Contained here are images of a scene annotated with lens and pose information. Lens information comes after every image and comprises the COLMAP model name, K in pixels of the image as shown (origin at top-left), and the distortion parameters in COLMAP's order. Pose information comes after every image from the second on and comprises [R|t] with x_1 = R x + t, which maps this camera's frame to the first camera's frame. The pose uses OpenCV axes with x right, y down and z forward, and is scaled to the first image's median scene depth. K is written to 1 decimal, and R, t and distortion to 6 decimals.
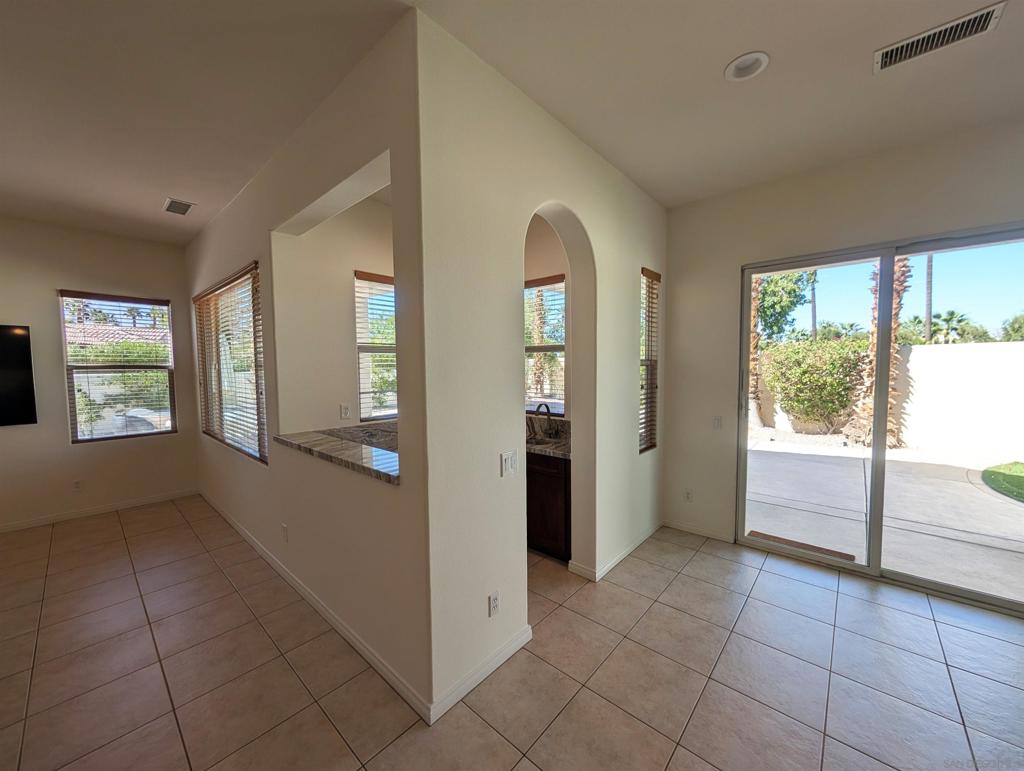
lens RADIAL K [[387.3, 0, 513.9], [0, 387.3, 387.8], [0, 0, 1]] dist [0.000124, 0.000143]
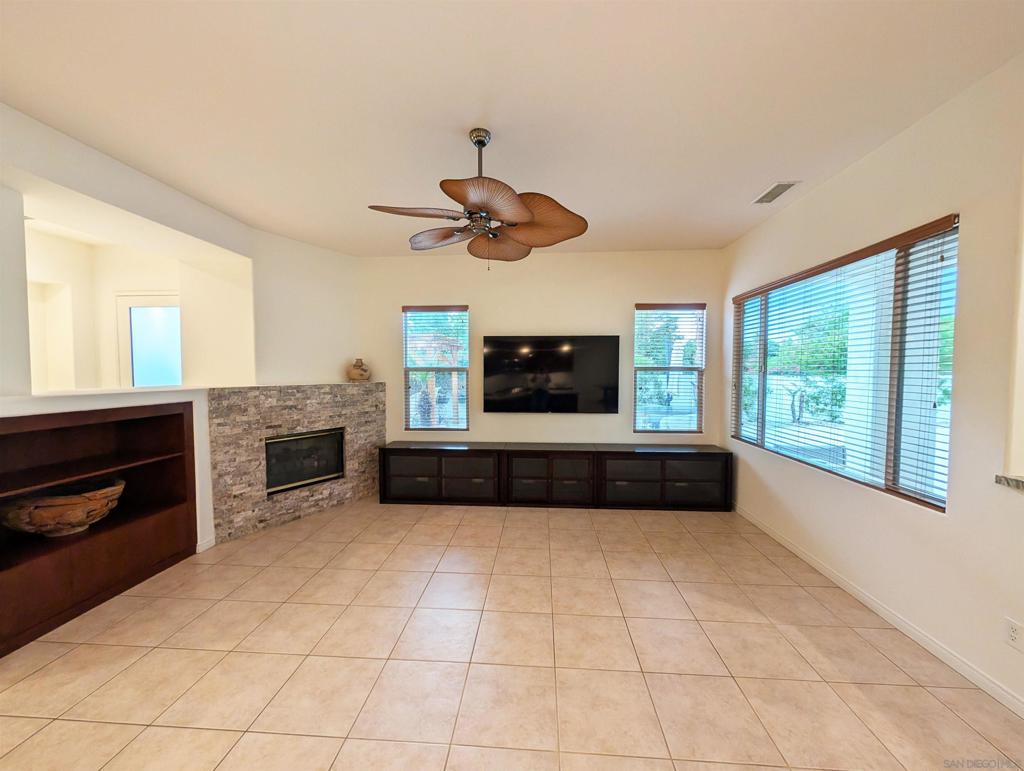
lens RADIAL K [[387.3, 0, 513.9], [0, 387.3, 387.8], [0, 0, 1]] dist [0.000124, 0.000143]
pose [[0.610710, 0.043538, -0.790656, -0.490146], [-0.051886, 0.998542, 0.014908, 0.008687], [0.790153, 0.031919, 0.612079, -0.025663]]
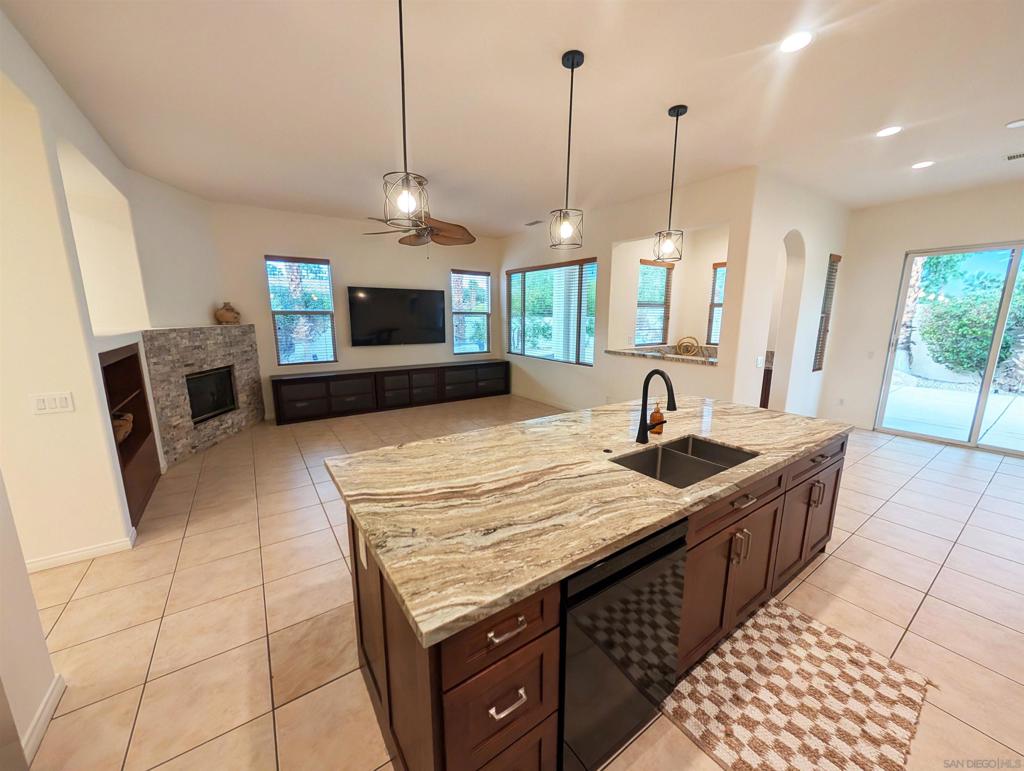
lens RADIAL K [[387.3, 0, 513.9], [0, 387.3, 387.8], [0, 0, 1]] dist [0.000124, 0.000143]
pose [[0.971509, 0.057959, -0.229806, -0.488825], [-0.027295, 0.990546, 0.134437, 0.049166], [0.235426, -0.124335, 0.963906, -0.829673]]
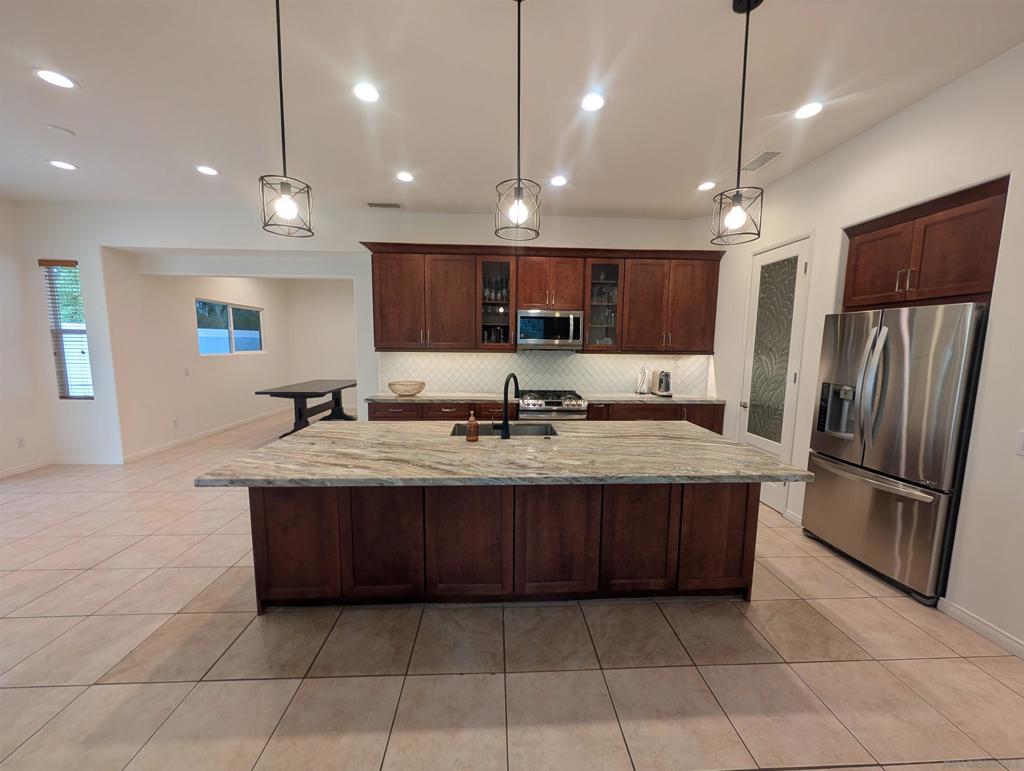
lens RADIAL K [[387.3, 0, 513.9], [0, 387.3, 387.8], [0, 0, 1]] dist [0.000124, 0.000143]
pose [[-0.702570, -0.079460, 0.707164, -0.930846], [0.036624, 0.988392, 0.147445, 0.012654], [-0.710671, 0.129490, -0.691505, 0.247729]]
